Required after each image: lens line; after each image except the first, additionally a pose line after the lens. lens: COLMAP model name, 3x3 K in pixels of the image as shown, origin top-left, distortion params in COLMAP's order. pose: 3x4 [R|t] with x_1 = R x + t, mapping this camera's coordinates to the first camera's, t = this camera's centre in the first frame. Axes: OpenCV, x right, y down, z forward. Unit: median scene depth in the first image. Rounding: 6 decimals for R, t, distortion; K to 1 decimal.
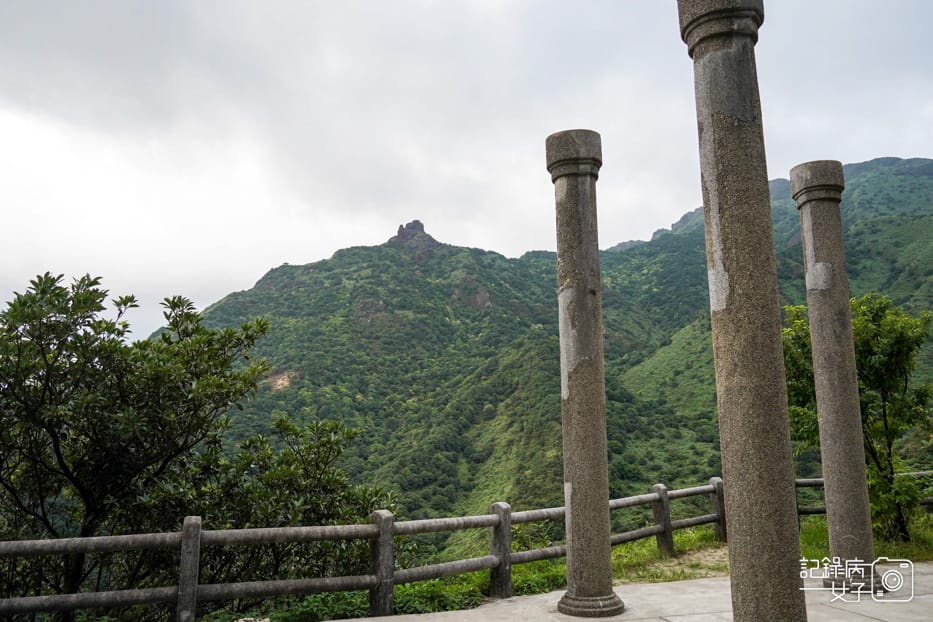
lens RADIAL K [[747.6, 0, 473.9], [0, 747.6, 307.5], [0, 0, 1]] dist [-0.026429, 0.032830]
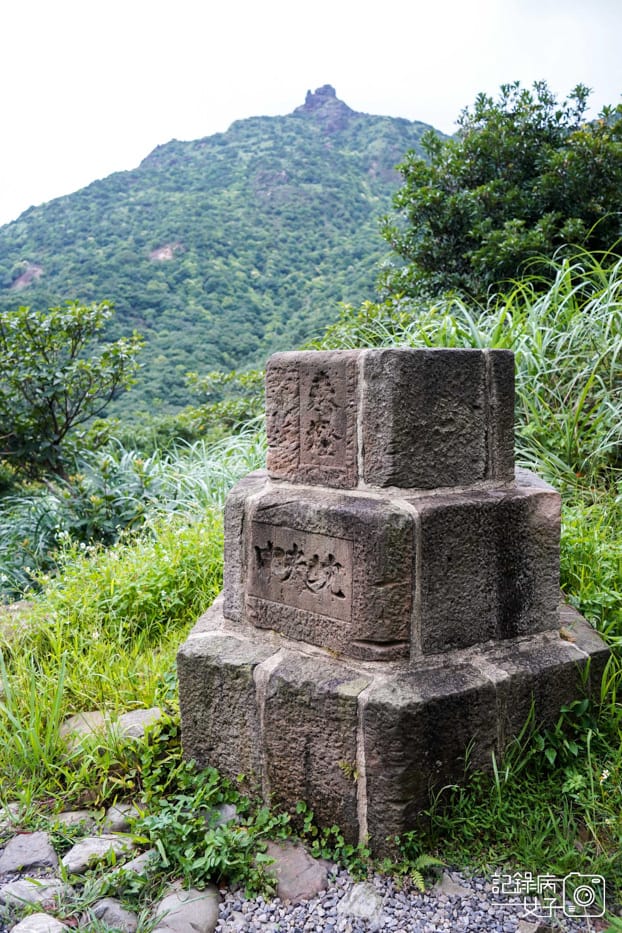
lens RADIAL K [[747.6, 0, 310.5], [0, 747.6, 470.6], [0, 0, 1]] dist [-0.026429, 0.032830]
pose [[0.994618, 0.025061, -0.100536, -0.002839], [0.005275, 0.956800, 0.290699, 0.074498], [0.103478, -0.289664, 0.951518, 0.127785]]
